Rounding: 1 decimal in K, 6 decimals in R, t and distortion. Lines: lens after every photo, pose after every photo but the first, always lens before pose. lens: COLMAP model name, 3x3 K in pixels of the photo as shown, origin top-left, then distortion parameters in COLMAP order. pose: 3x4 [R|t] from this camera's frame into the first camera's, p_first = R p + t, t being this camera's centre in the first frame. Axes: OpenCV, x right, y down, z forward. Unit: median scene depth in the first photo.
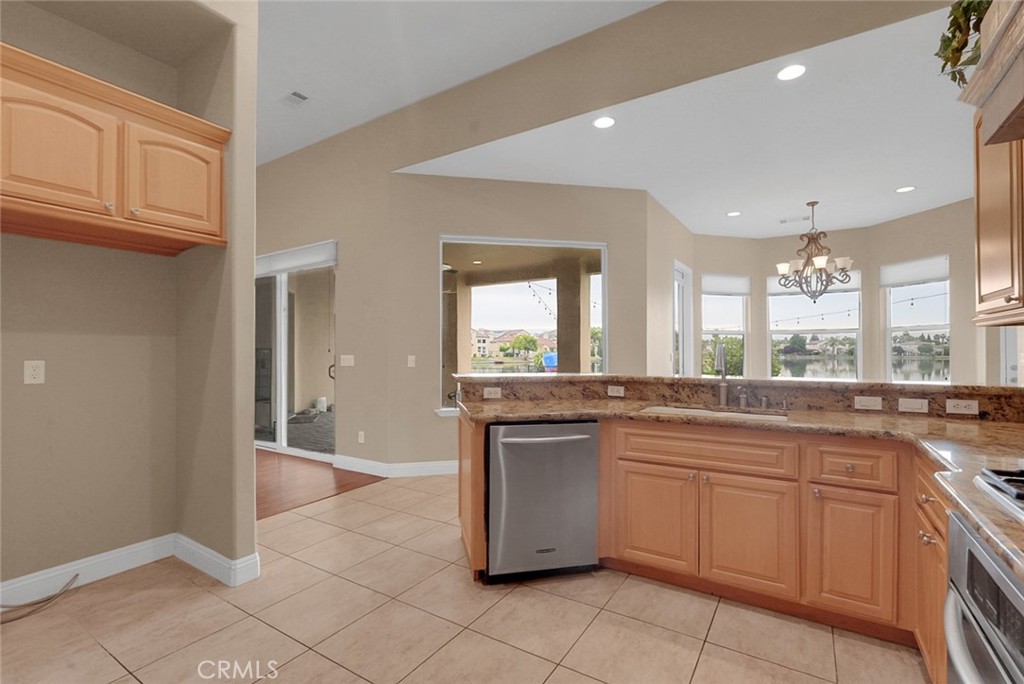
lens RADIAL K [[465.6, 0, 506.4], [0, 465.6, 343.7], [0, 0, 1]] dist [-0.001977, -0.000348]
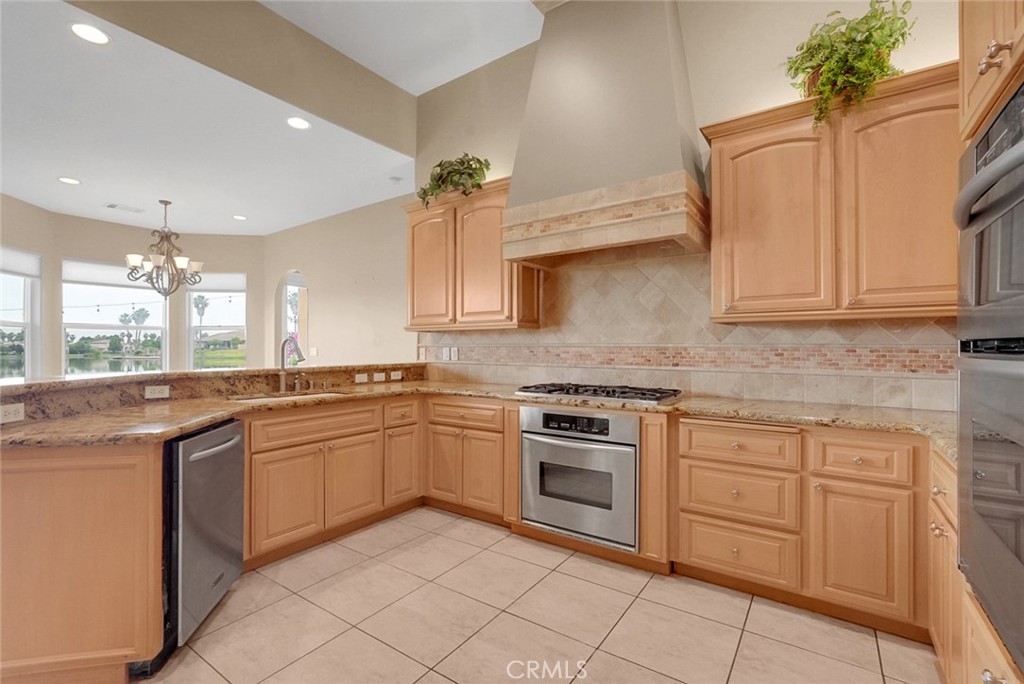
lens RADIAL K [[456.6, 0, 511.7], [0, 456.6, 340.6], [0, 0, 1]] dist [0.000206, 0.000716]
pose [[0.045096, 0.015473, 0.998863, -0.568006], [-0.012227, 0.999814, -0.014936, 0.015726], [-0.998908, -0.011540, 0.045277, 0.347929]]
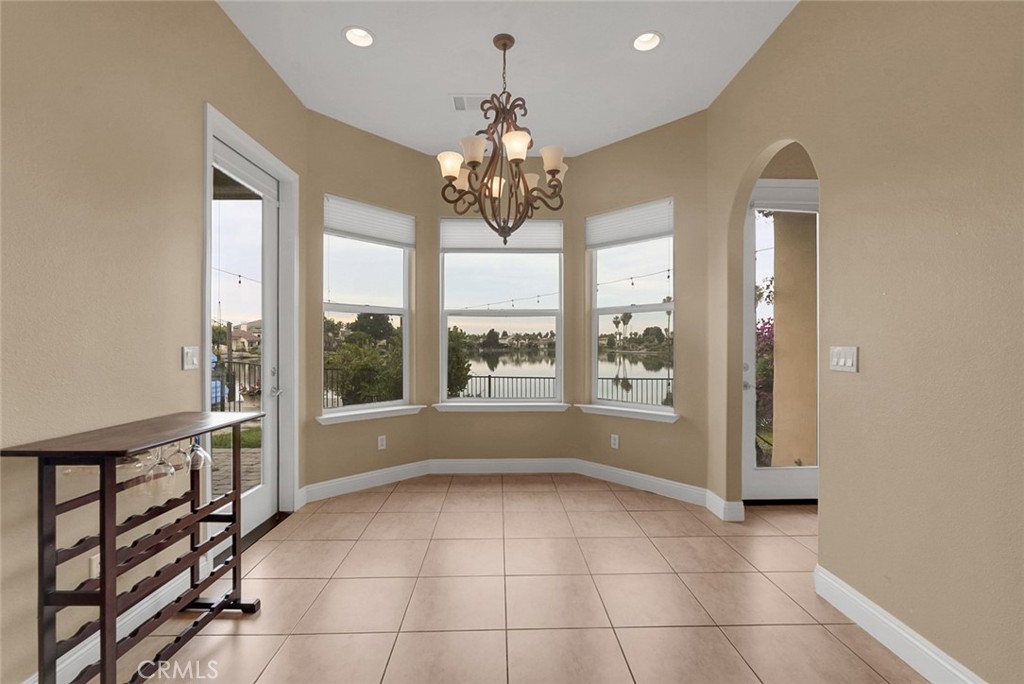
lens RADIAL K [[465.6, 0, 513.5], [0, 465.6, 339.5], [0, 0, 1]] dist [-0.001977, -0.000348]
pose [[0.823192, 0.005931, 0.567732, 0.712755], [-0.008219, 0.999965, 0.001471, 0.026744], [-0.567704, -0.005877, 0.823212, 1.074722]]
